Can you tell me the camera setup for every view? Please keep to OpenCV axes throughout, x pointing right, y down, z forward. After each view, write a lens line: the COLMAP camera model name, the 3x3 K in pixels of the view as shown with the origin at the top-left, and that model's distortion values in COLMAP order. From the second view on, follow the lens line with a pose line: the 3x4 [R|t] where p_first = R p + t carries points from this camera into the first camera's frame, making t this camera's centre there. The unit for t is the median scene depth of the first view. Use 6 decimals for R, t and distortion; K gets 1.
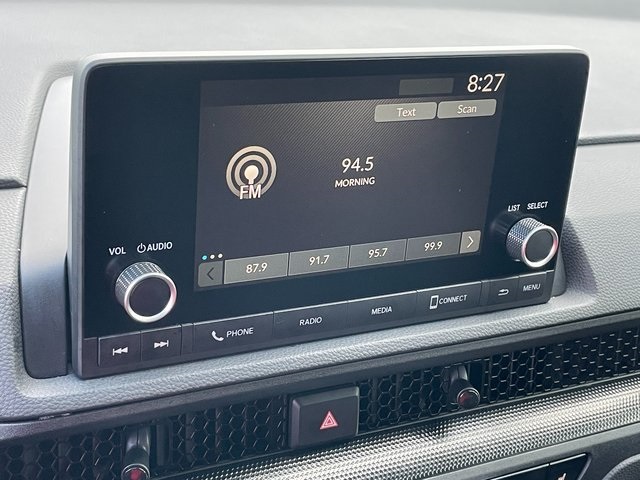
lens RADIAL K [[1002.2, 0, 320.0], [0, 1002.2, 240.0], [0, 0, 1]] dist [0.101240, 0.025333]
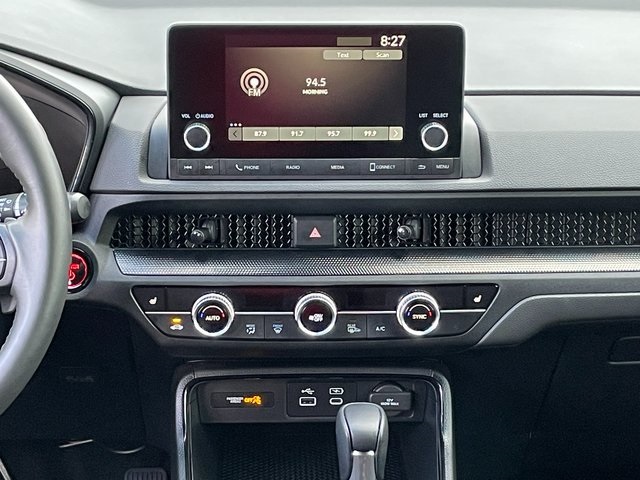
lens RADIAL K [[1397.7, 0, 289.1], [0, 1397.7, 240.1], [0, 0, 1]] dist [0.139023, 0.027996]
pose [[0.893932, 0.056754, -0.444595, 1.178469], [-0.094684, 0.993476, -0.063558, 0.391603], [0.438087, 0.098912, 0.893474, -1.346570]]
